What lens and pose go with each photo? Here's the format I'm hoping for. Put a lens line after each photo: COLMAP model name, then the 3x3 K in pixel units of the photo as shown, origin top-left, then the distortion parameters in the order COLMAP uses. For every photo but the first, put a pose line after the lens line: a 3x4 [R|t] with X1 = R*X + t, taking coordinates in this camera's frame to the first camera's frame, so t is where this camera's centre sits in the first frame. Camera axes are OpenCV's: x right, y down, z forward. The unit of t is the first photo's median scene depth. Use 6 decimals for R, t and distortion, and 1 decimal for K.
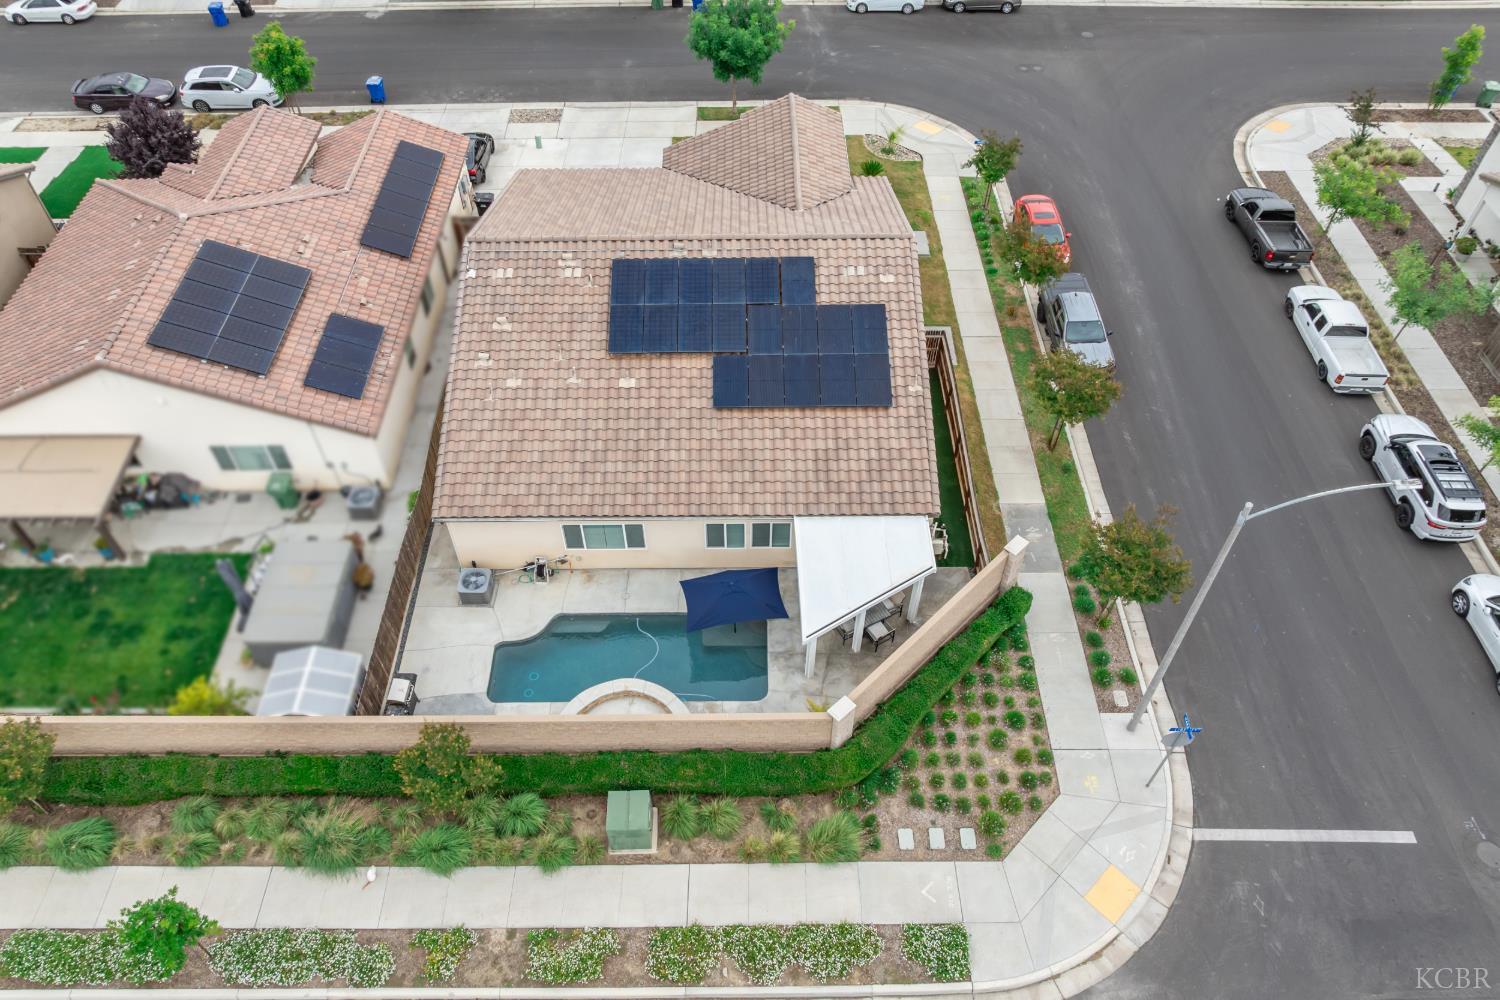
lens RADIAL K [[1056.8, 0, 752.8], [0, 1056.8, 494.7], [0, 0, 1]] dist [-0.054718, 0.027124]
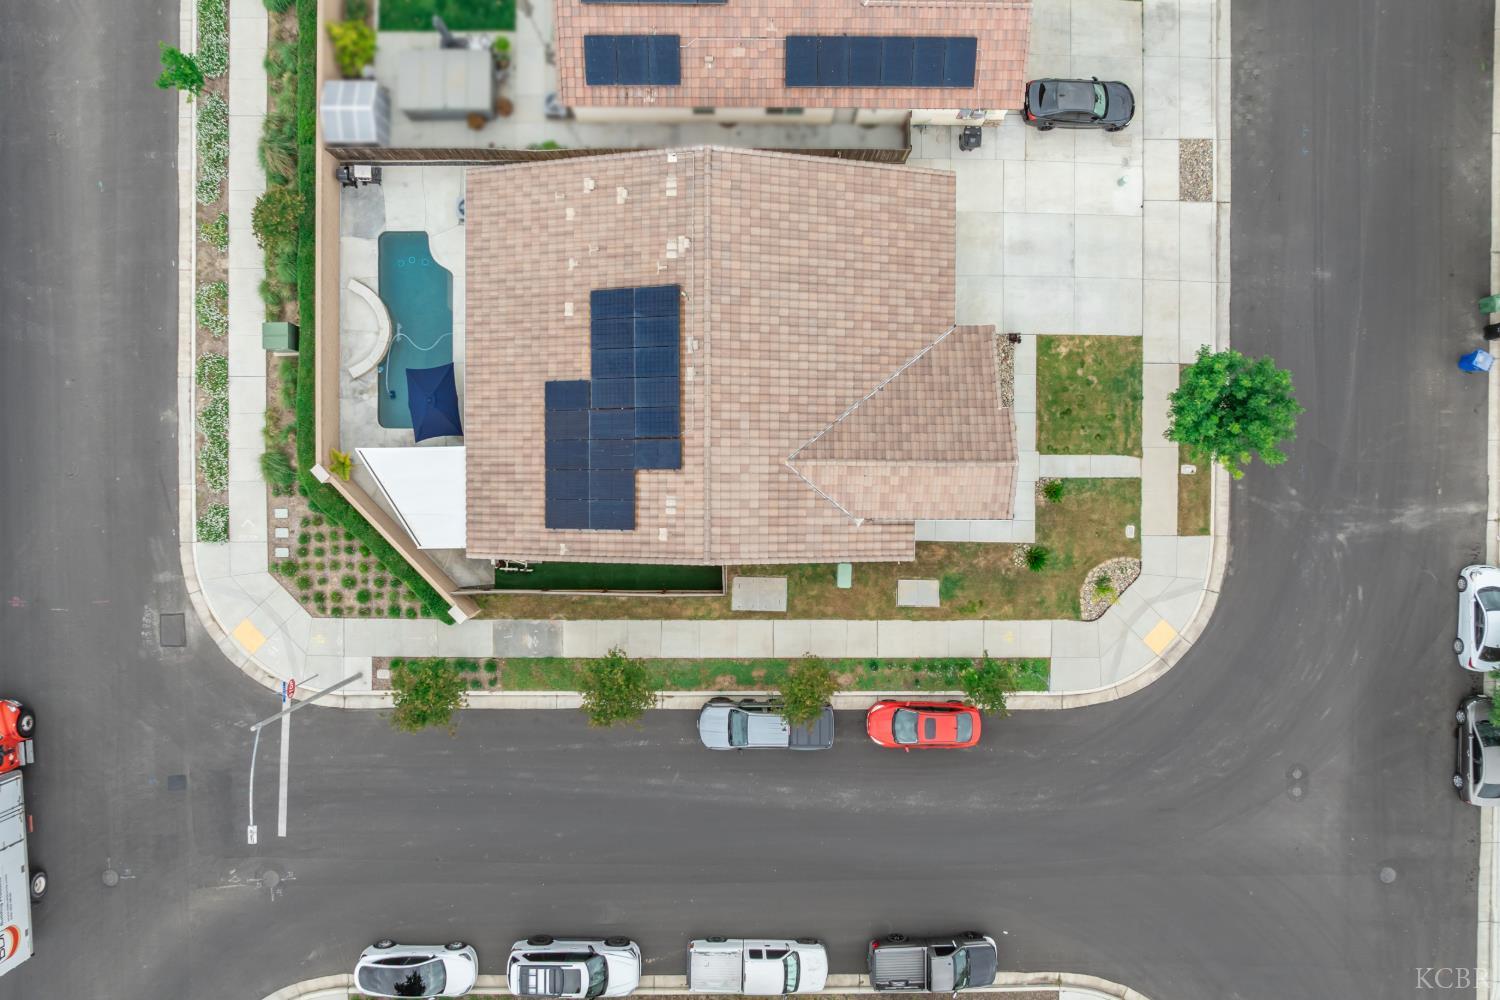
lens RADIAL K [[1056.8, 0, 752.8], [0, 1056.8, 494.7], [0, 0, 1]] dist [-0.054718, 0.027124]
pose [[-0.014126, 0.999706, 0.019706, 0.070900], [-0.754676, -0.023588, 0.655673, -1.147975], [0.655945, -0.005609, 0.754787, 0.253444]]
